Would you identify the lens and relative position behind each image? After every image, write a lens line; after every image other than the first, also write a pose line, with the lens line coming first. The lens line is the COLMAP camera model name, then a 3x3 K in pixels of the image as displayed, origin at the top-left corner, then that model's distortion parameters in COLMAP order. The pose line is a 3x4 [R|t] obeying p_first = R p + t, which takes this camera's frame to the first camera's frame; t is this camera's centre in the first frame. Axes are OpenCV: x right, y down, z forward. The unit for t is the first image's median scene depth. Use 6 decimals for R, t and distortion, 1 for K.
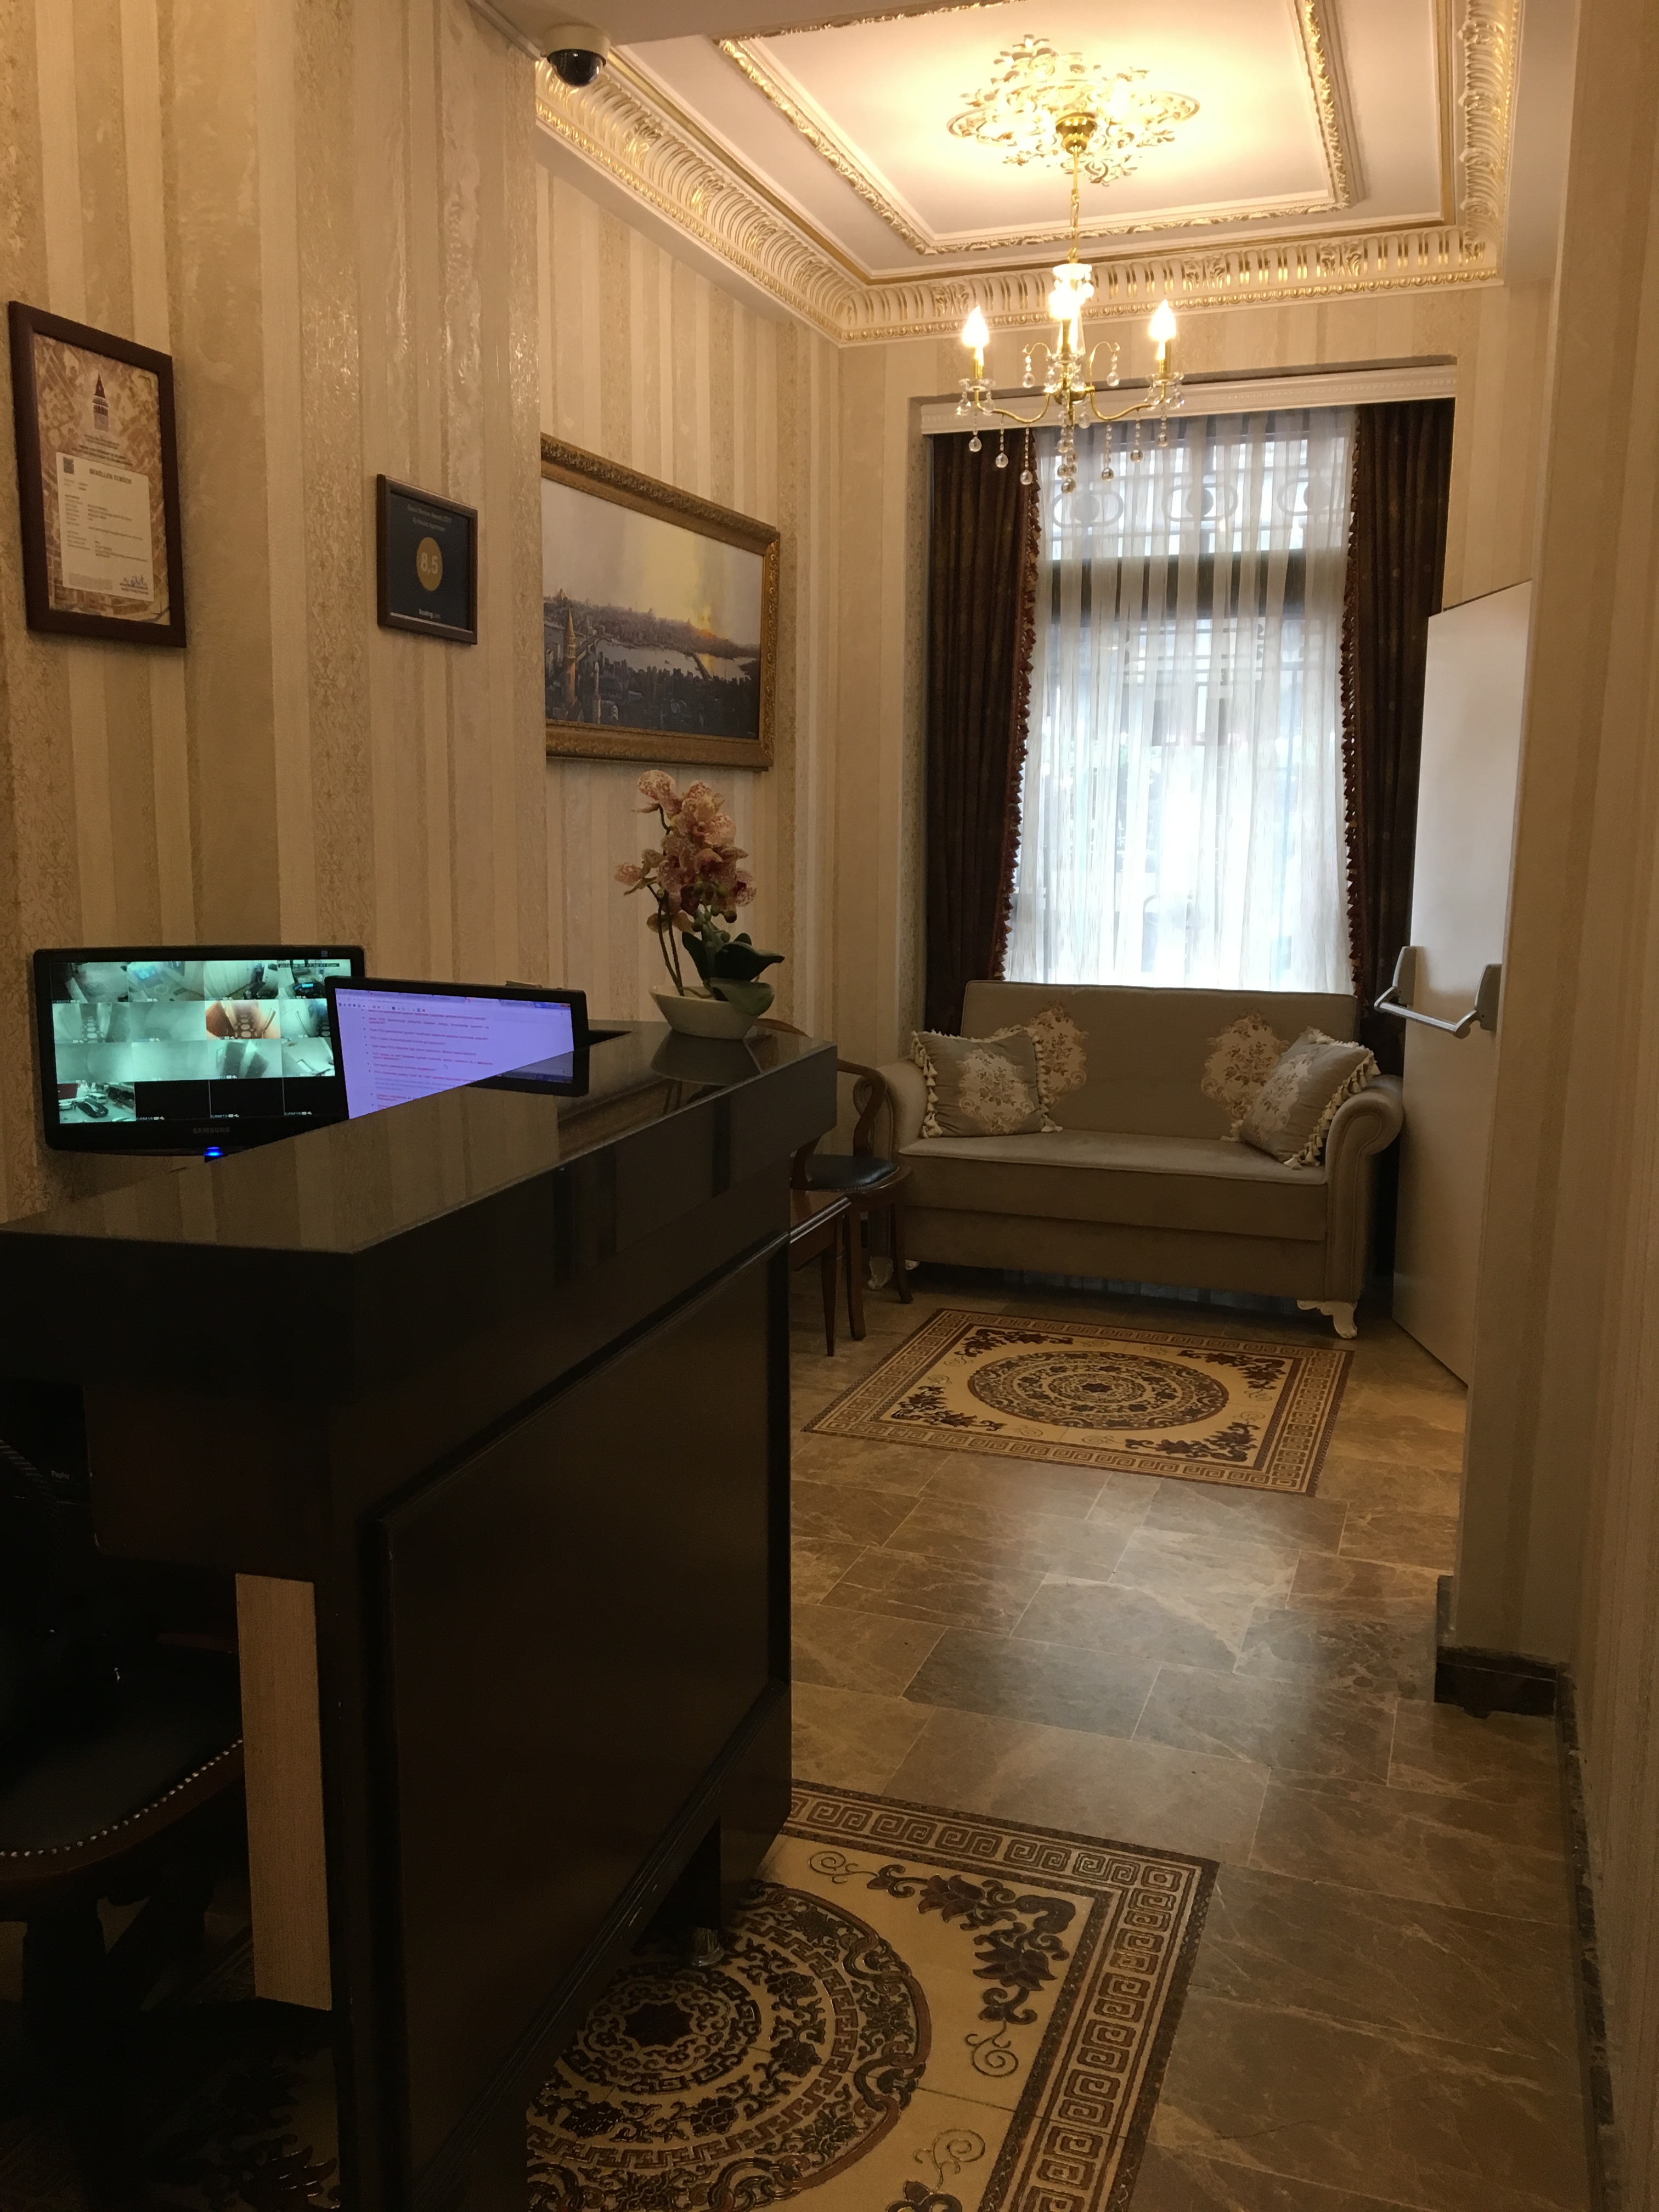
lens RADIAL K [[1861.8, 0, 829.5], [0, 1861.8, 1106.0], [0, 0, 1]] dist [0.080133, -0.112644]
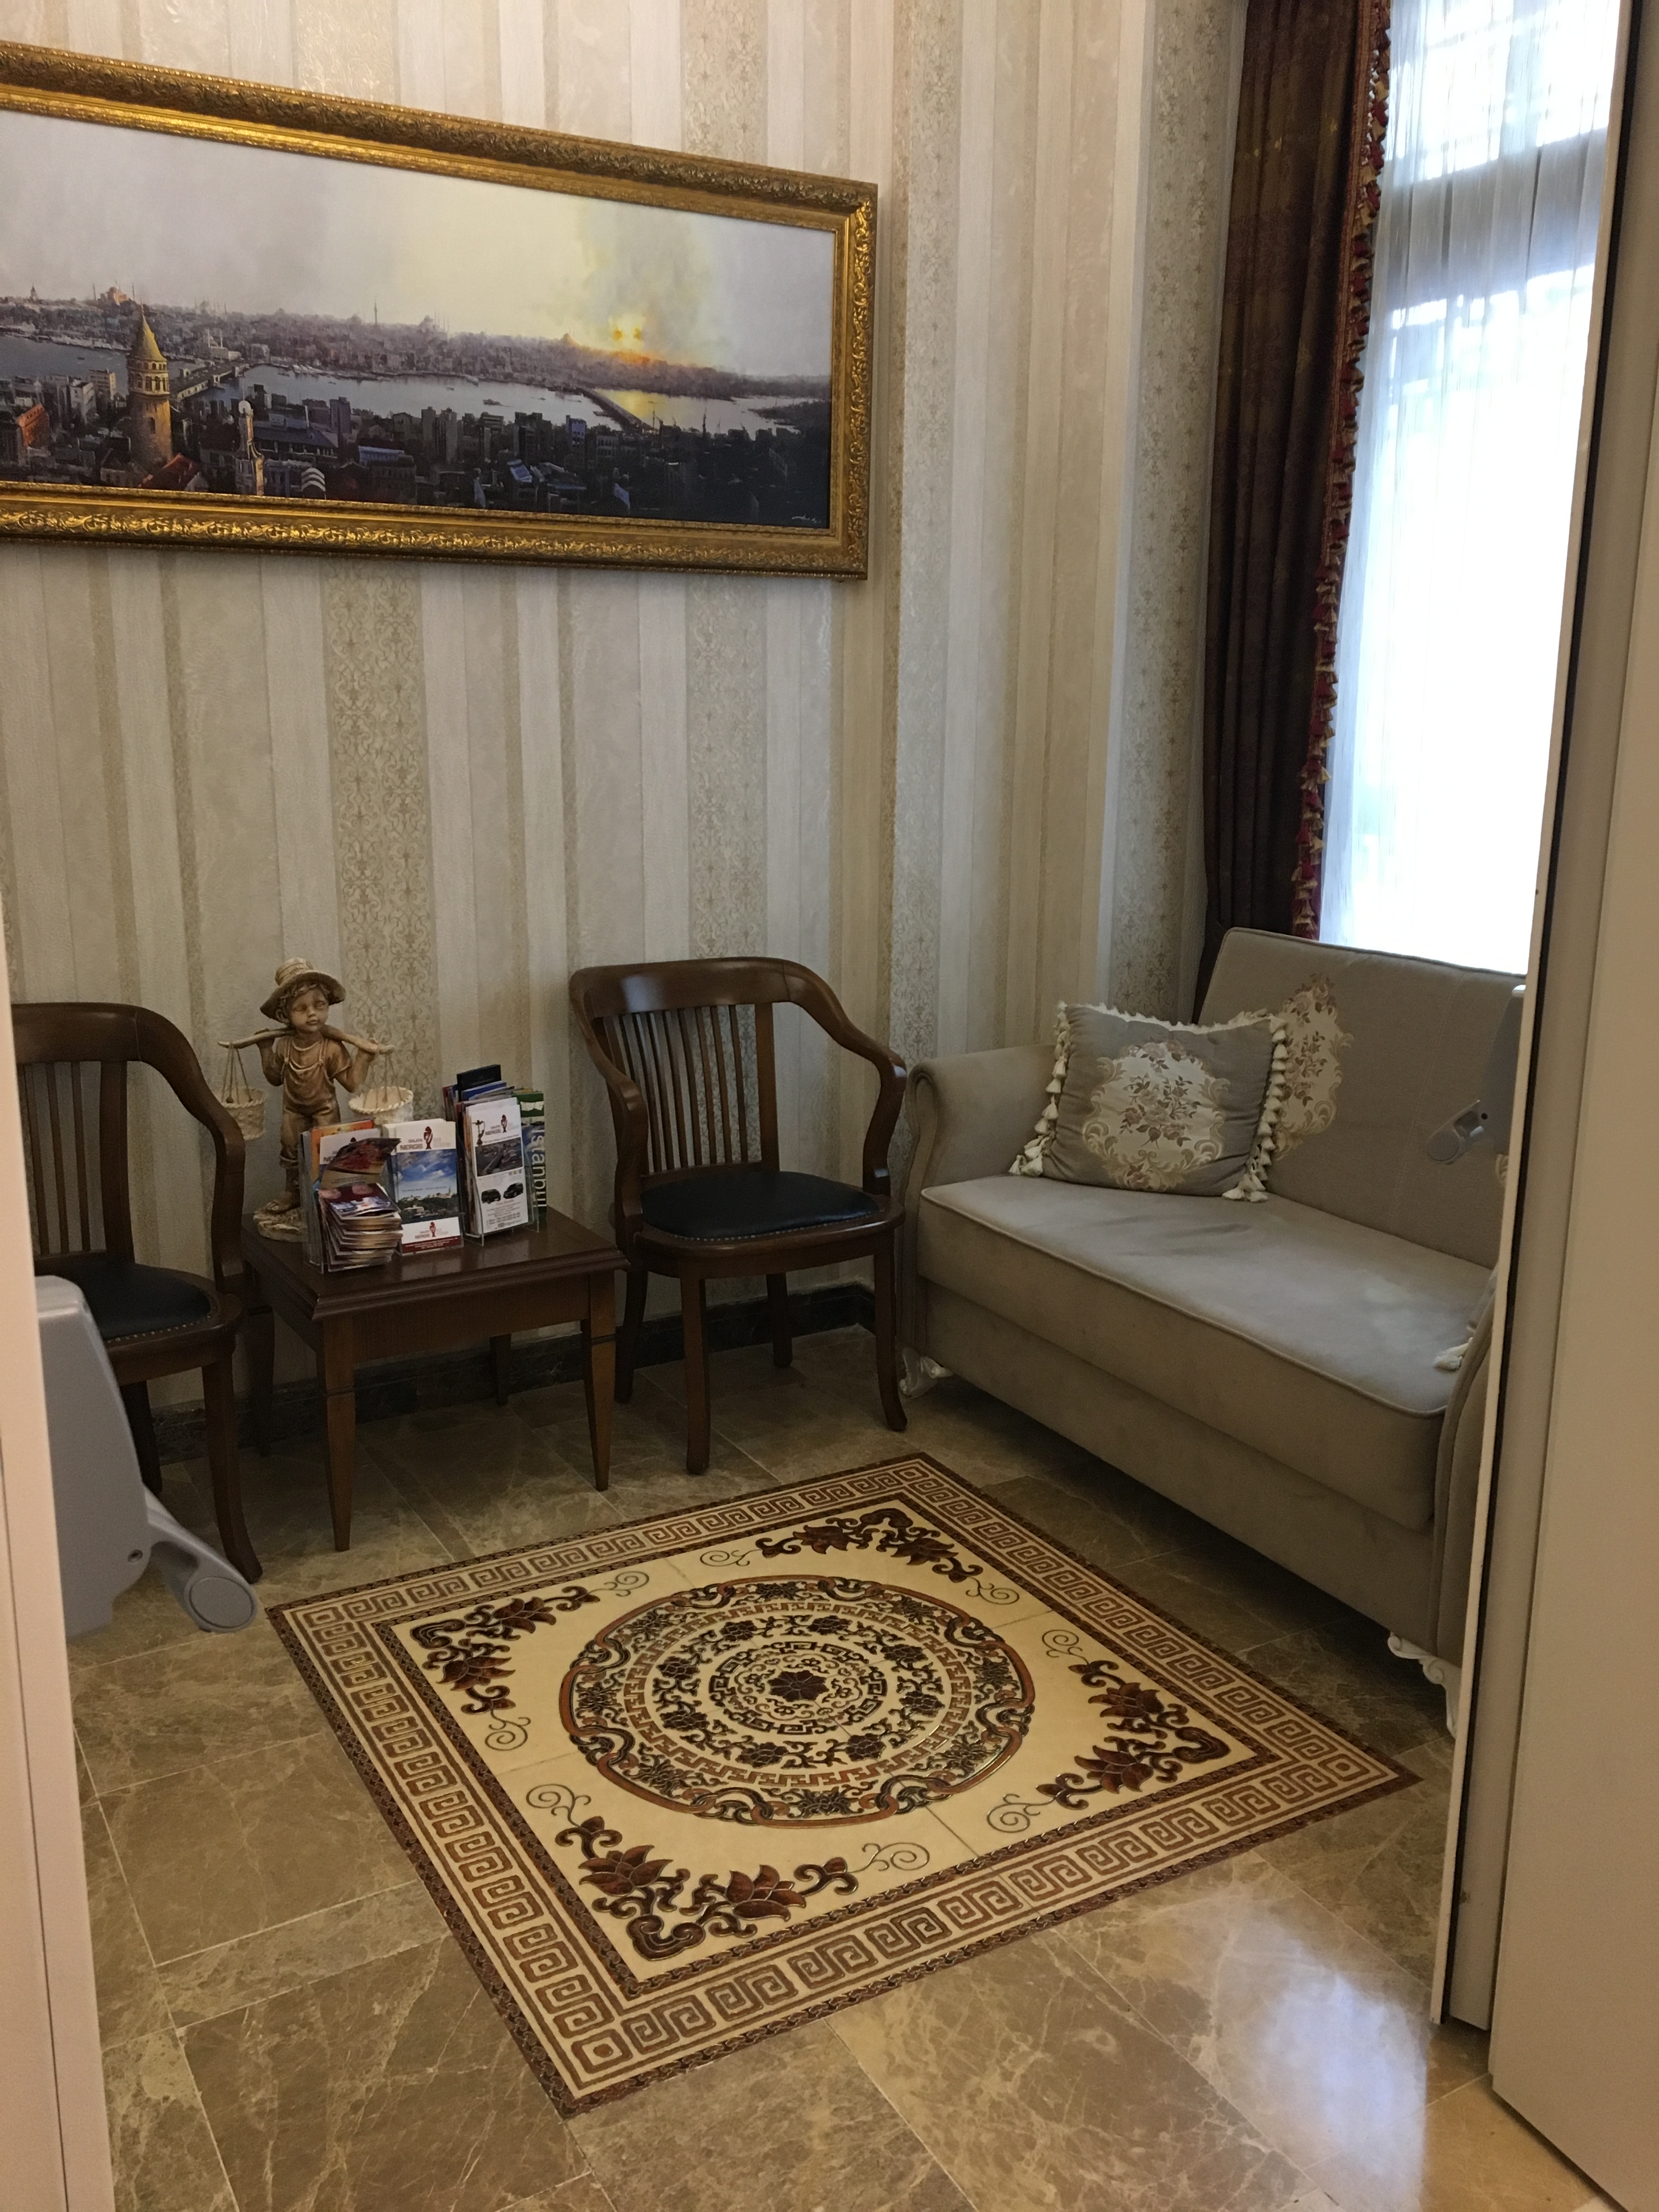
lens RADIAL K [[1861.8, 0, 829.5], [0, 1861.8, 1106.0], [0, 0, 1]] dist [0.080133, -0.112644]
pose [[0.764875, 0.142852, -0.628140, 0.433575], [-0.104230, 0.989697, 0.098160, -0.066594], [0.635691, -0.009609, 0.771884, 0.535988]]
